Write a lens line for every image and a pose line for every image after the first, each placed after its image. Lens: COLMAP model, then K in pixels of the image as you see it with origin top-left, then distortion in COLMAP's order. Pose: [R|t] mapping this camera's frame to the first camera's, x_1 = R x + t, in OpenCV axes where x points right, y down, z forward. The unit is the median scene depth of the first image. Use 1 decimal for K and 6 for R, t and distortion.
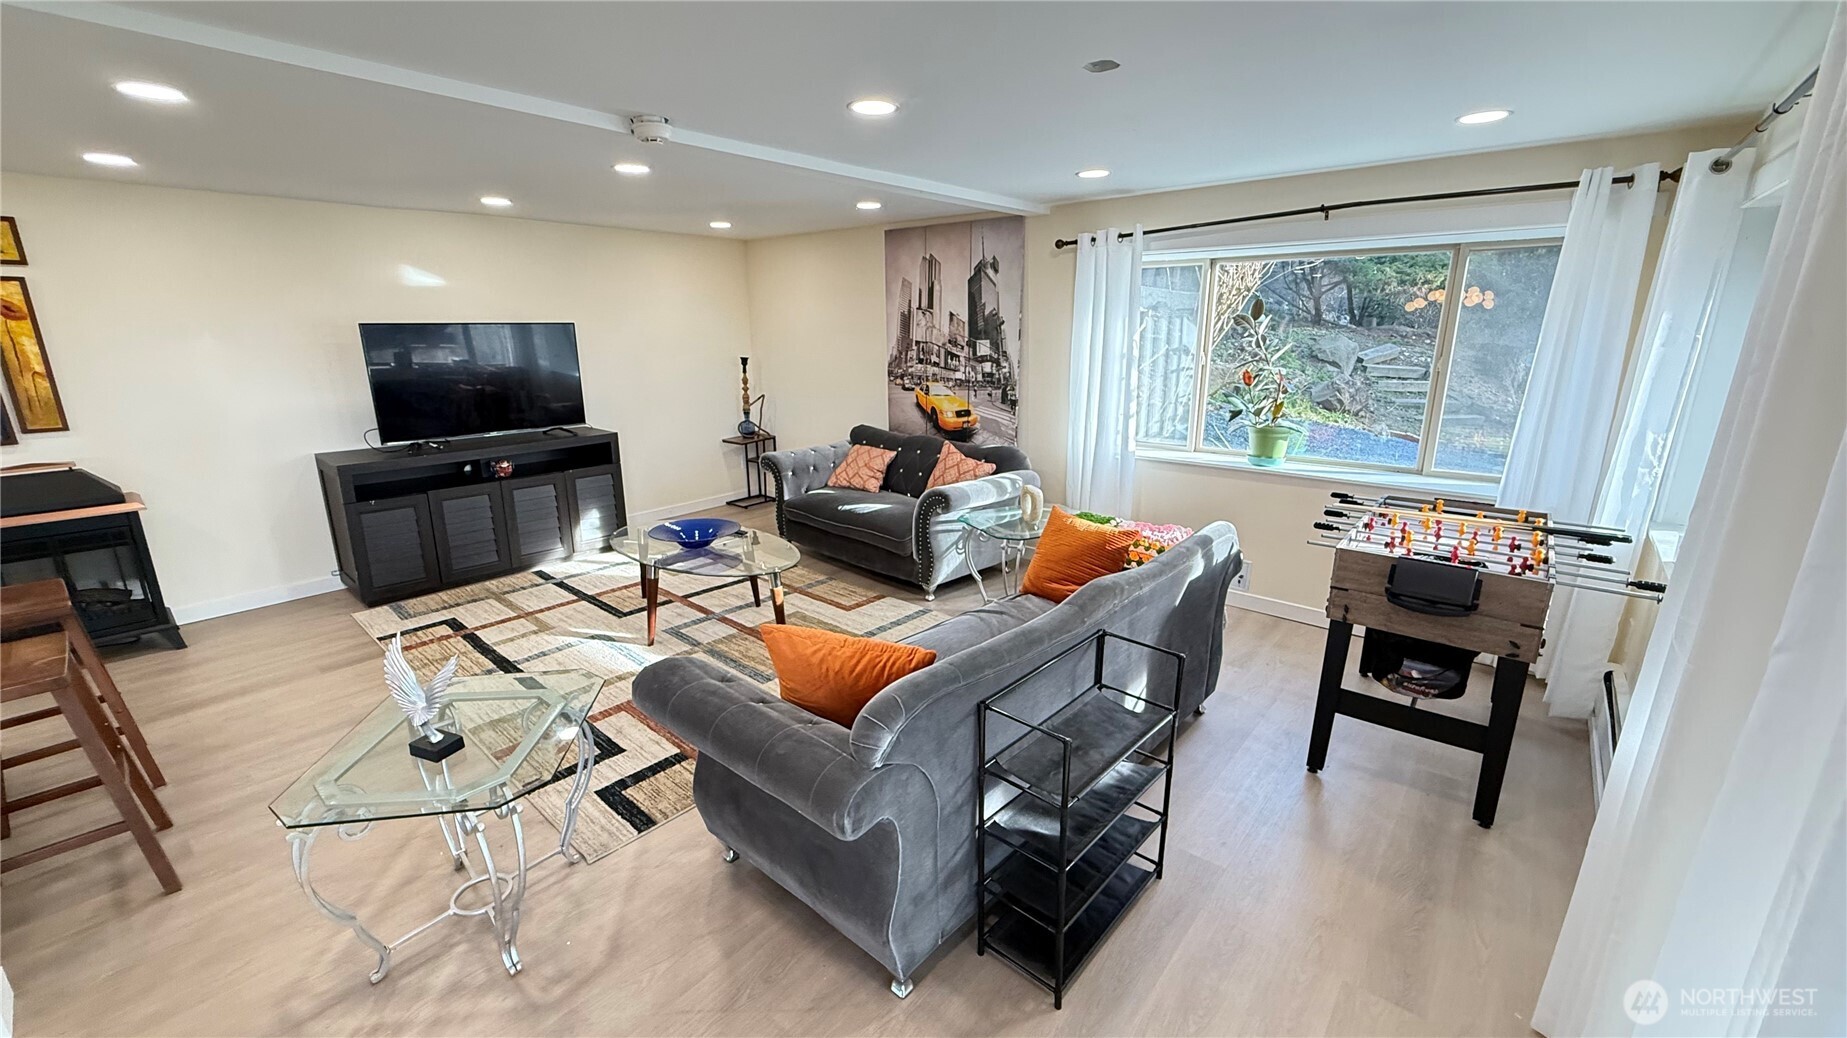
lens RADIAL K [[742.9, 0, 922.5], [0, 742.9, 516.3], [0, 0, 1]] dist [-0.000763, -0.000046]
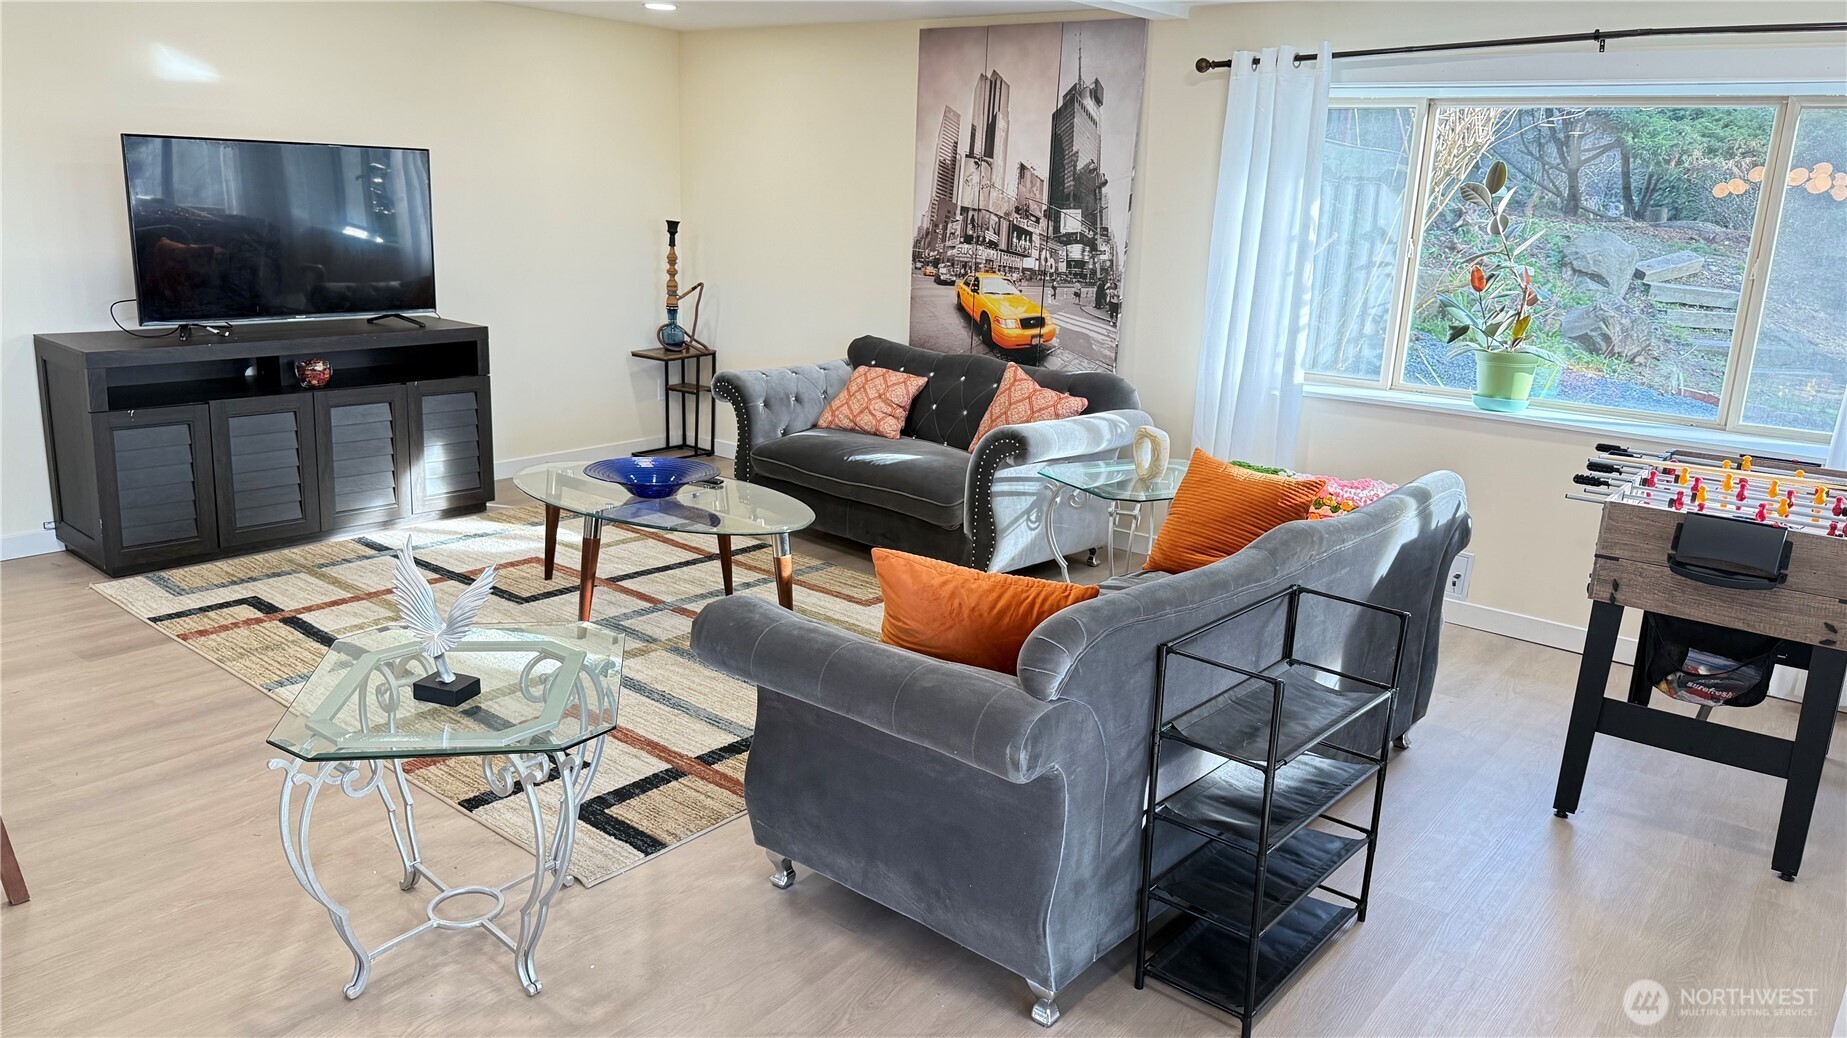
lens RADIAL K [[1305.0, 0, 925.6], [0, 1305.0, 523.0], [0, 0, 1]] dist [0.104254, -0.173860]
pose [[0.998347, 0.036487, 0.044406, -0.106439], [-0.036237, 0.999323, -0.006428, 0.060570], [-0.044611, 0.004809, 0.998993, -0.173644]]
